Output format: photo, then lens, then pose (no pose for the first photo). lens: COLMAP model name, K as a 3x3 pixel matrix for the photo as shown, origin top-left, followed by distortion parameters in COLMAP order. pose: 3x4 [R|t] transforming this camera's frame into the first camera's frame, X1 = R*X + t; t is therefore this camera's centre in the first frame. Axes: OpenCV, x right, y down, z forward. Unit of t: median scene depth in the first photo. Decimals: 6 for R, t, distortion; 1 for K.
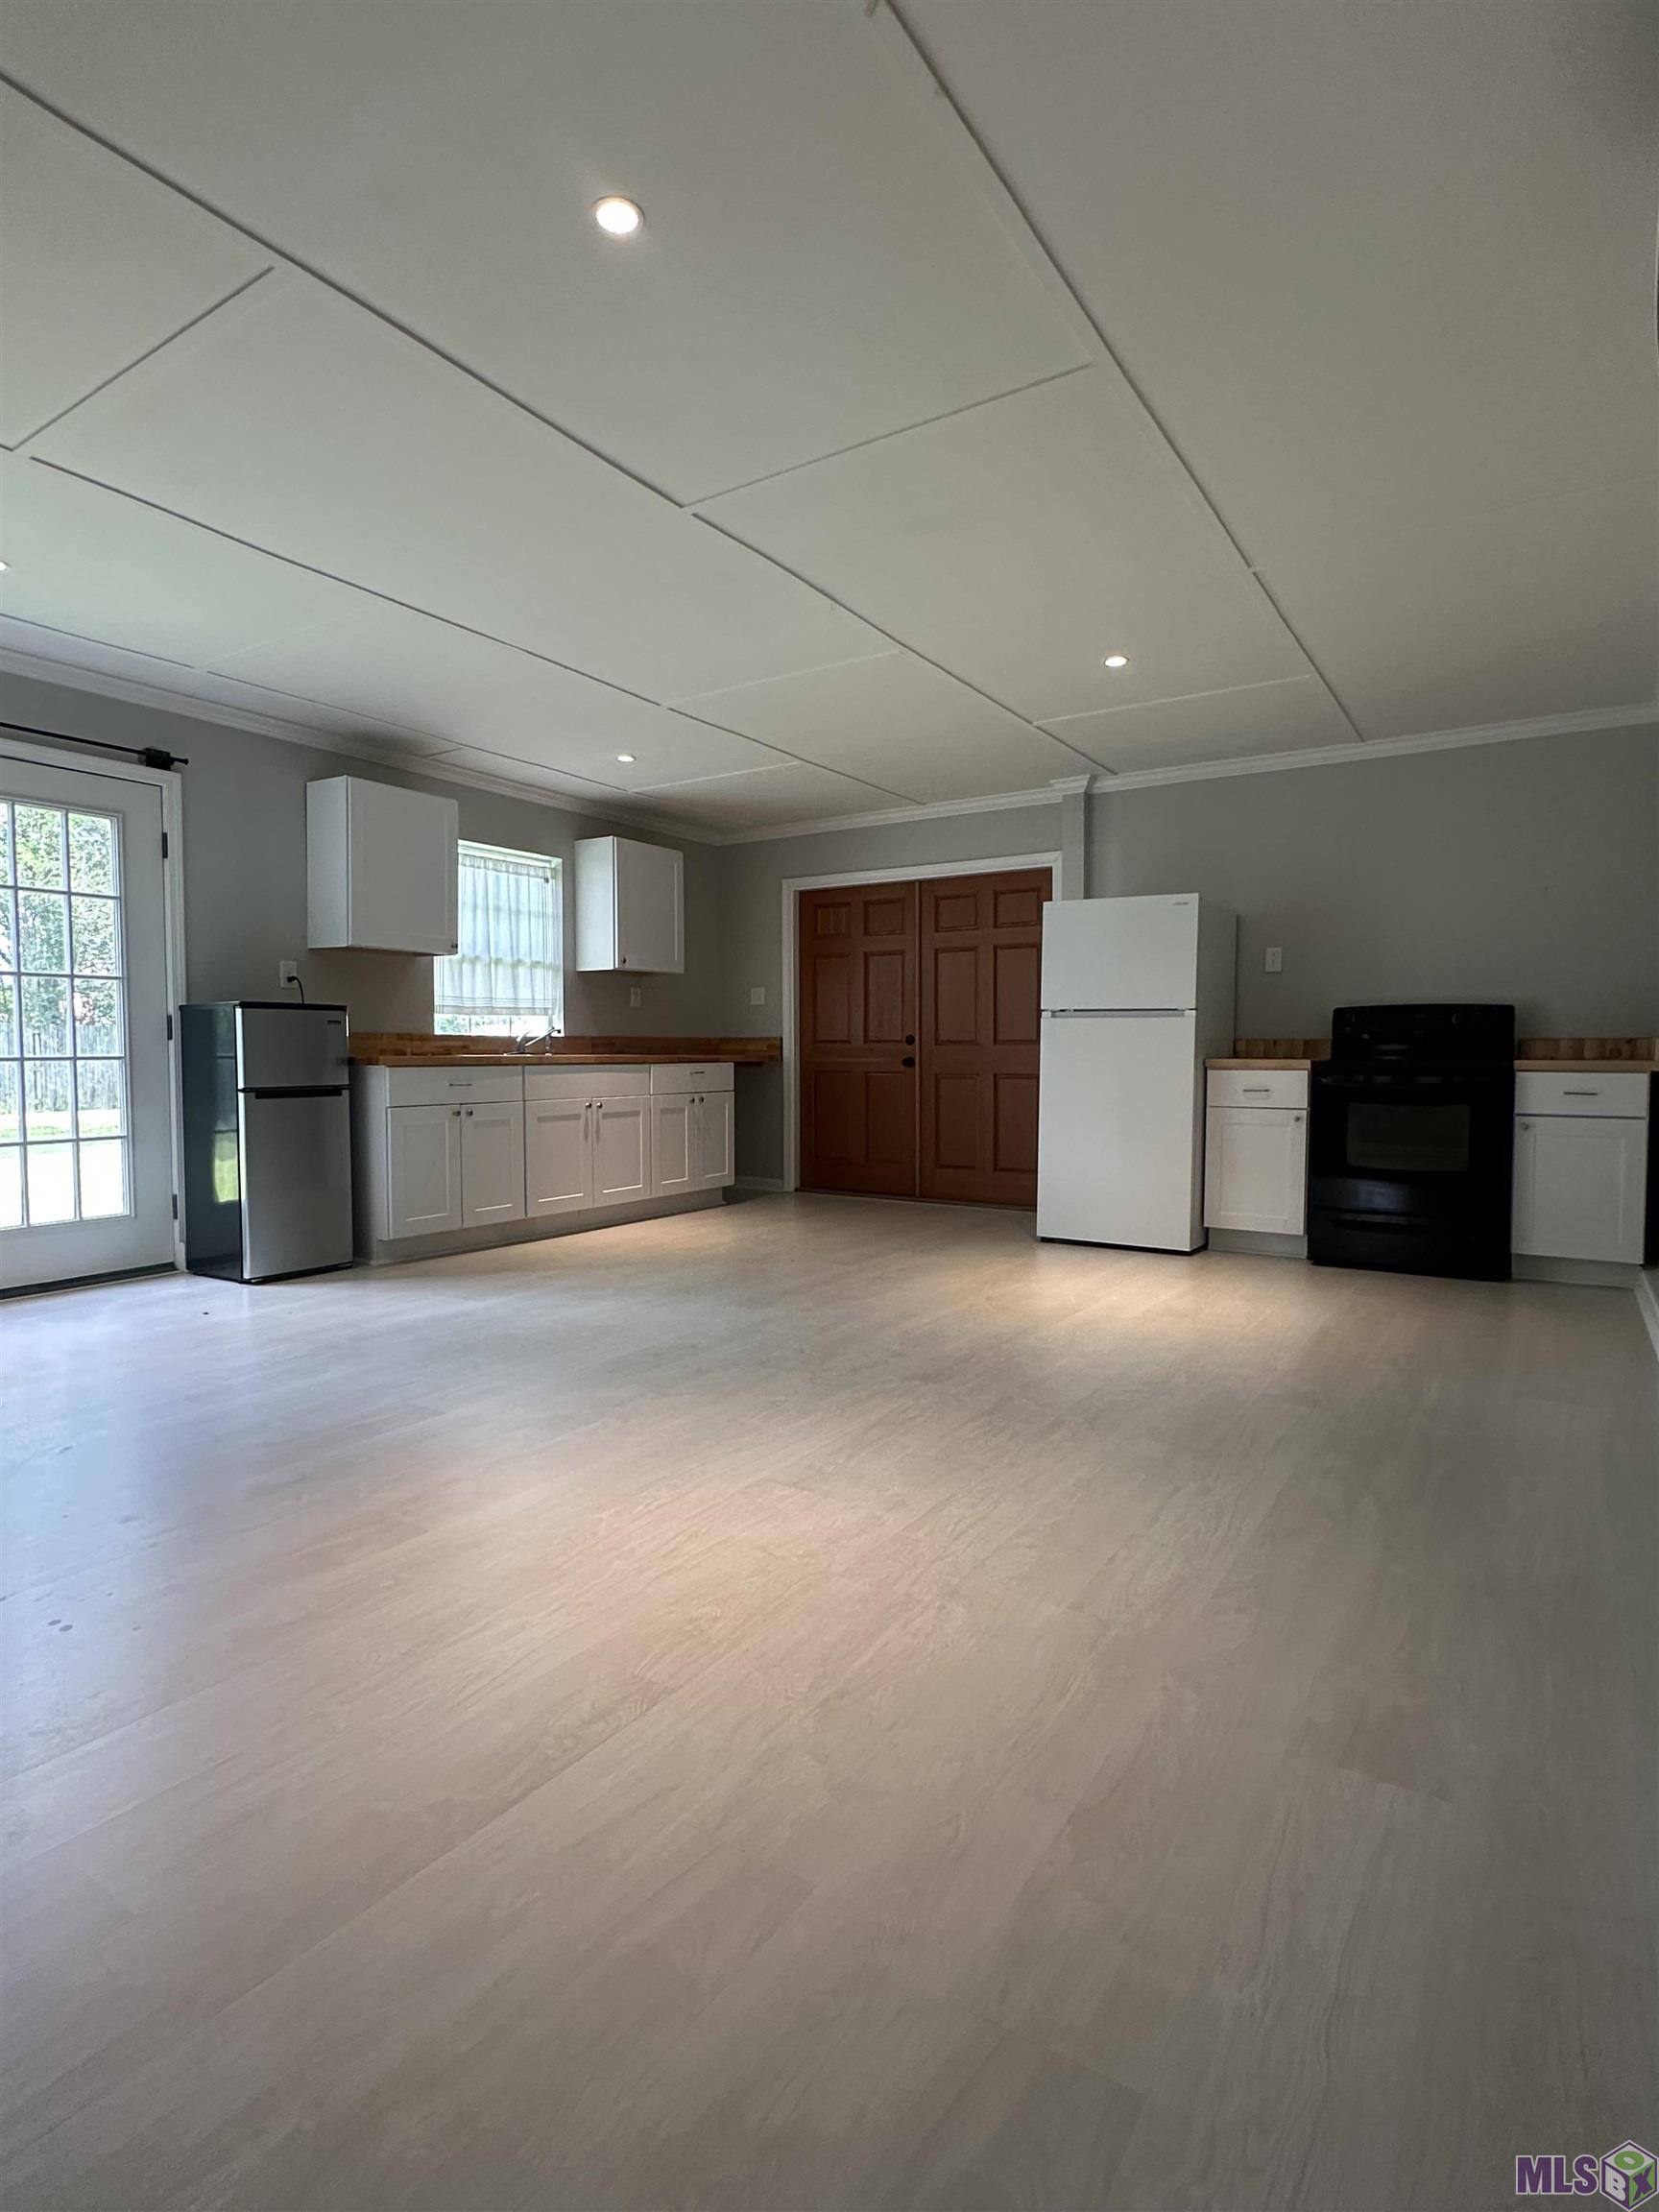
lens RADIAL K [[1132.4, 0, 822.4], [0, 1132.4, 1095.3], [0, 0, 1]] dist [-0.000790, -0.000909]
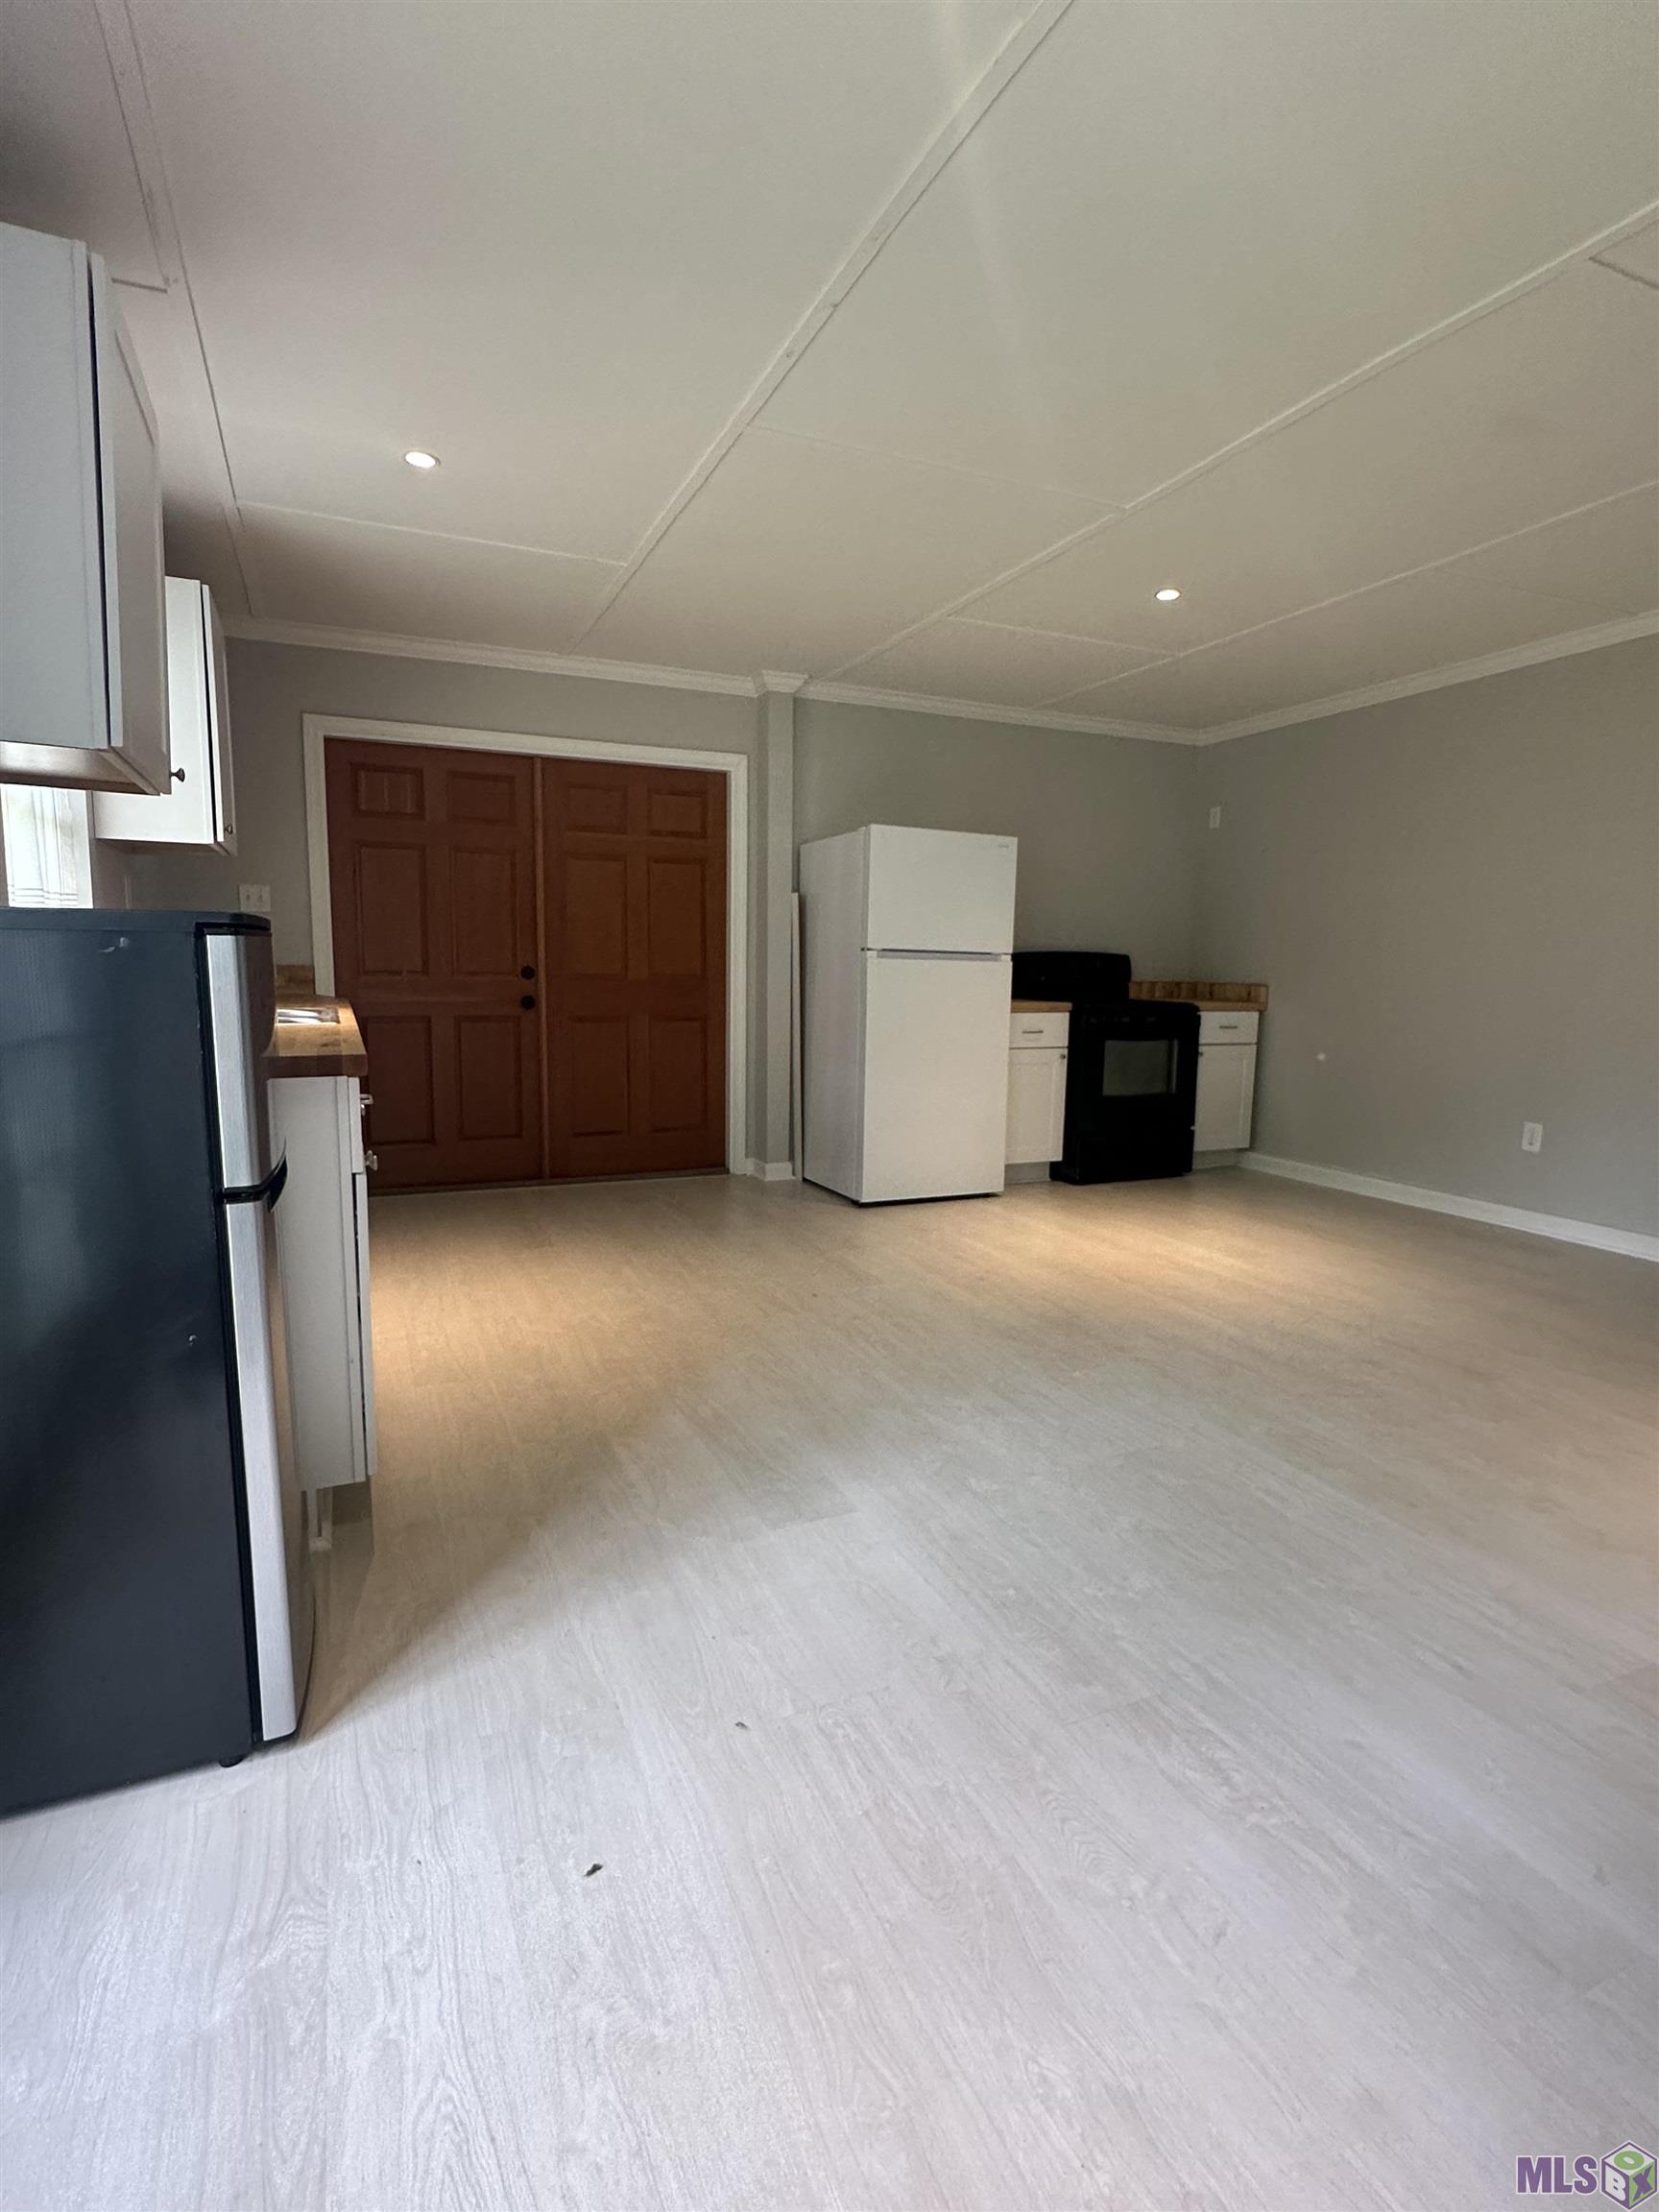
lens RADIAL K [[1092.0, 0, 823.8], [0, 1092.0, 1102.3], [0, 0, 1]] dist [-0.003854, -0.001294]
pose [[0.544723, -0.100571, 0.832564, -0.571456], [0.016815, 0.993893, 0.109057, -0.052314], [-0.838447, -0.045406, 0.543088, 0.589194]]
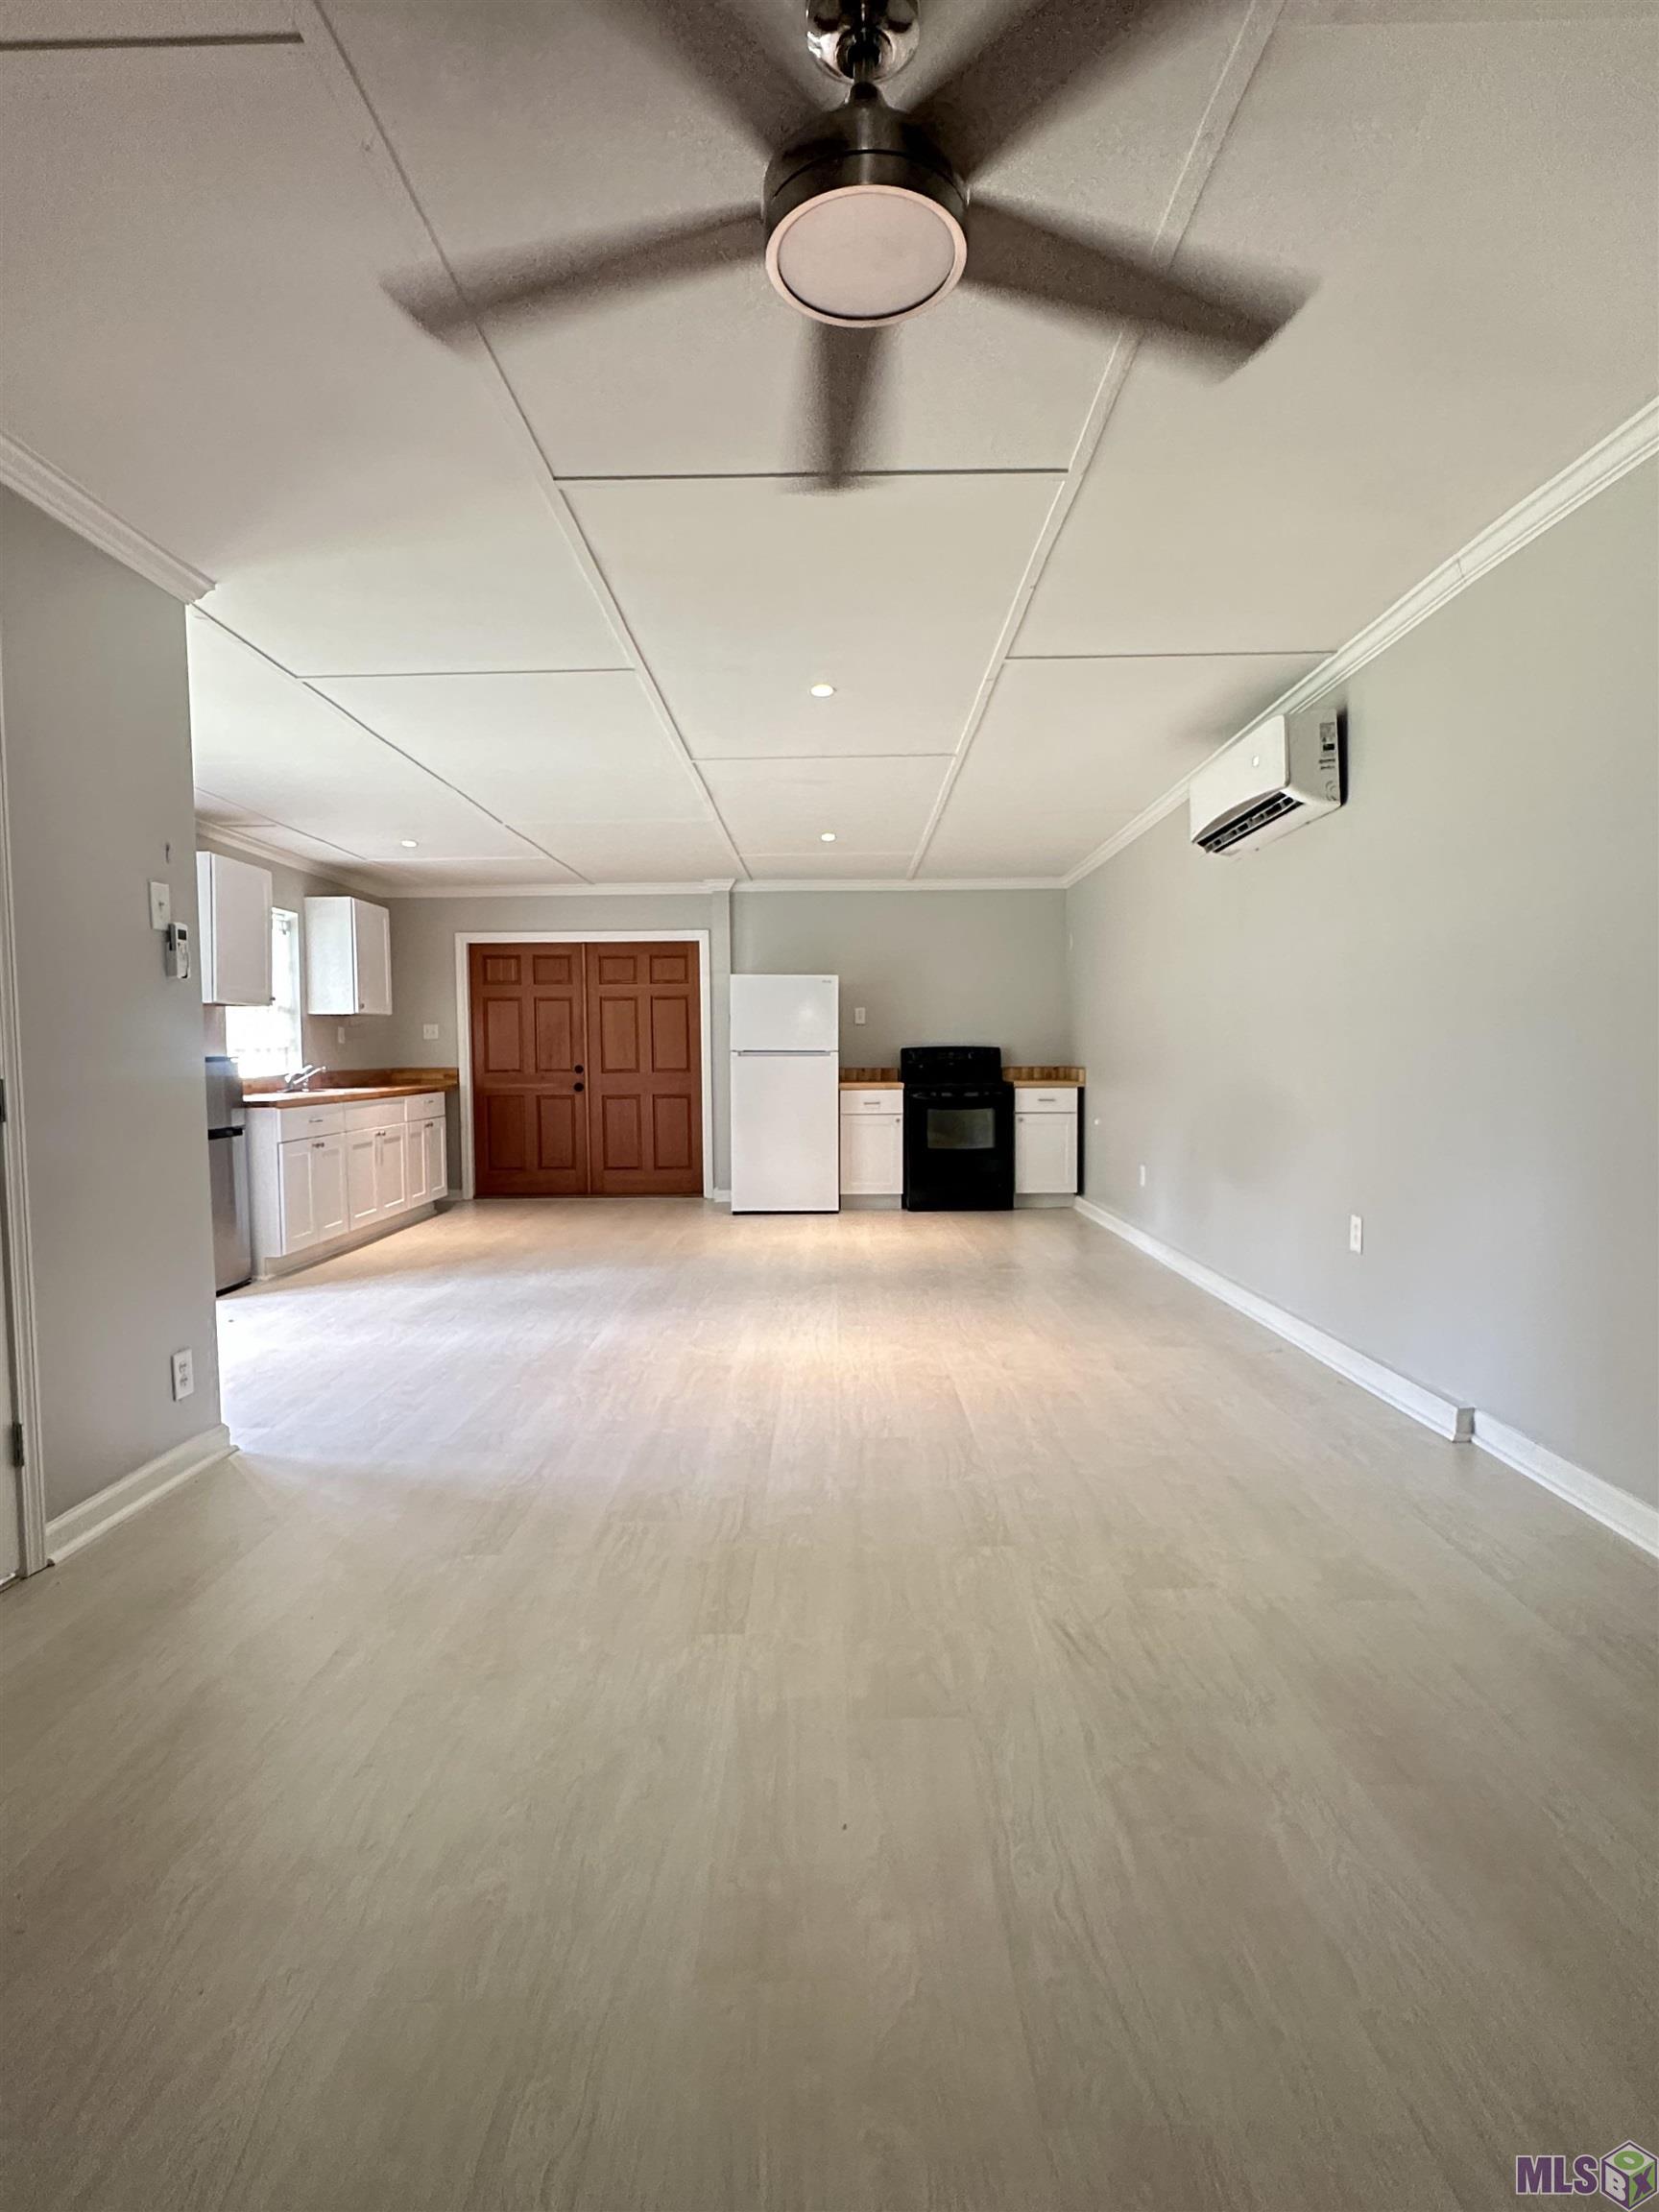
lens RADIAL K [[1132.4, 0, 832.6], [0, 1132.4, 1095.3], [0, 0, 1]] dist [-0.000790, -0.000909]
pose [[0.837839, -0.029810, 0.545103, -0.495189], [0.031575, 0.999483, 0.006128, -0.025539], [-0.545004, 0.012077, 0.838347, -0.265343]]
